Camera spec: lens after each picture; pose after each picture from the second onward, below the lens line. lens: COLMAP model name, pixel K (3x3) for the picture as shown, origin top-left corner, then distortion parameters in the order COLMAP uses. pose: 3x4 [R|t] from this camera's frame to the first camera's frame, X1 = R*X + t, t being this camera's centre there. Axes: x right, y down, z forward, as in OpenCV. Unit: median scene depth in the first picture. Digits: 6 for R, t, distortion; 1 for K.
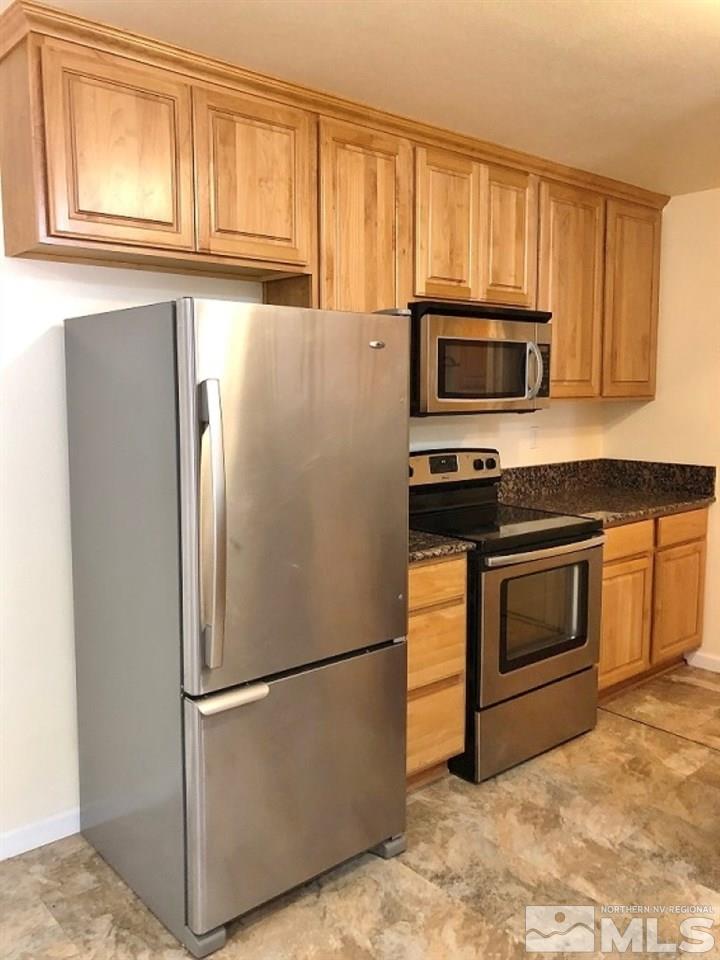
lens RADIAL K [[798.6, 0, 361.4], [0, 798.6, 465.0], [0, 0, 1]] dist [0.018241, -0.000520]
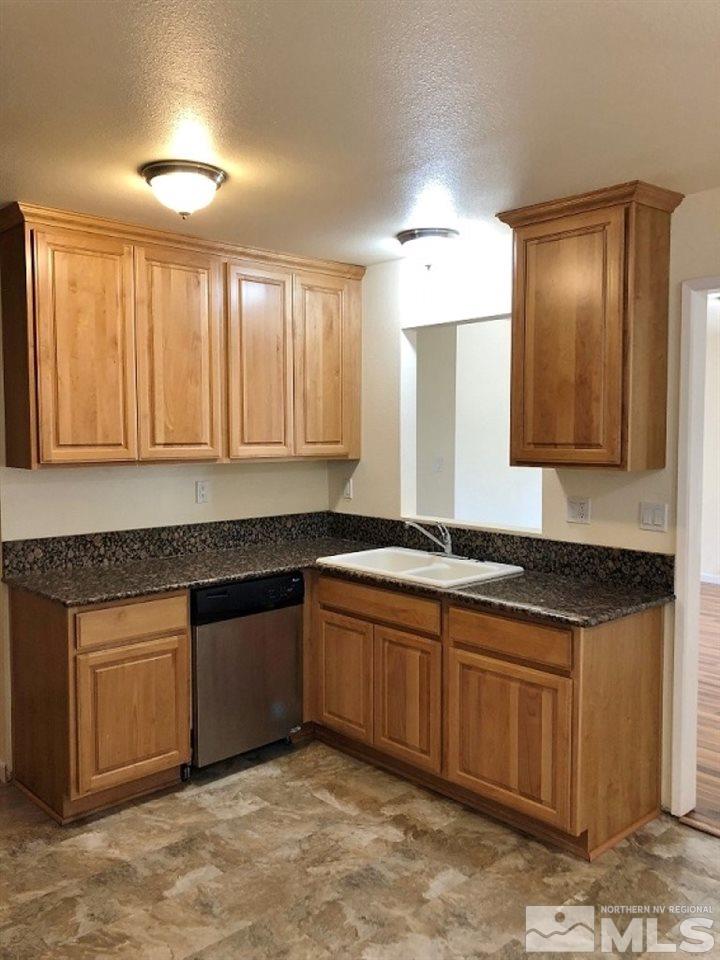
lens RADIAL K [[783.3, 0, 381.8], [0, 783.3, 481.1], [0, 0, 1]] dist [0.032631, -0.040592]
pose [[-0.036988, -0.068314, 0.996978, -0.655584], [0.096390, 0.992765, 0.071601, -0.069852], [-0.994656, 0.098747, -0.030136, 0.390596]]
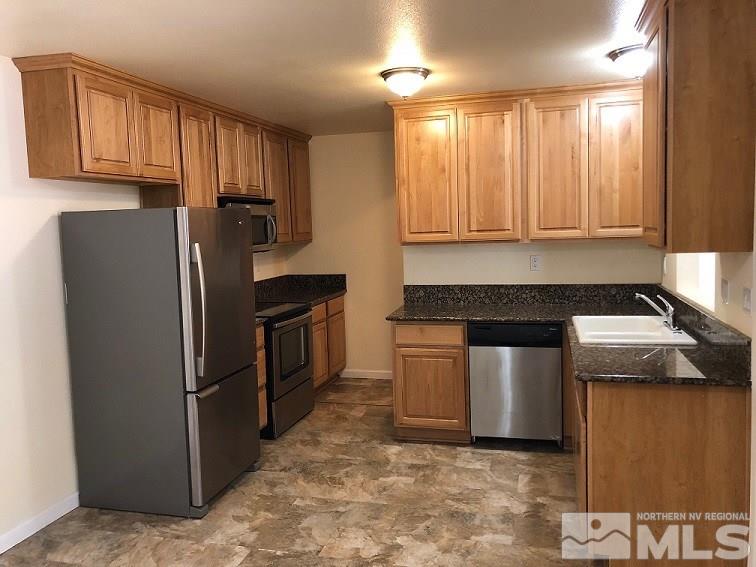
lens RADIAL K [[628.9, 0, 378.0], [0, 628.9, 283.5], [0, 0, 1]] dist [0.018241, -0.000520]
pose [[0.829613, -0.080076, 0.552567, -0.478691], [0.087192, 0.996101, 0.013442, 0.015233], [-0.551489, 0.037028, 0.833360, -0.458589]]
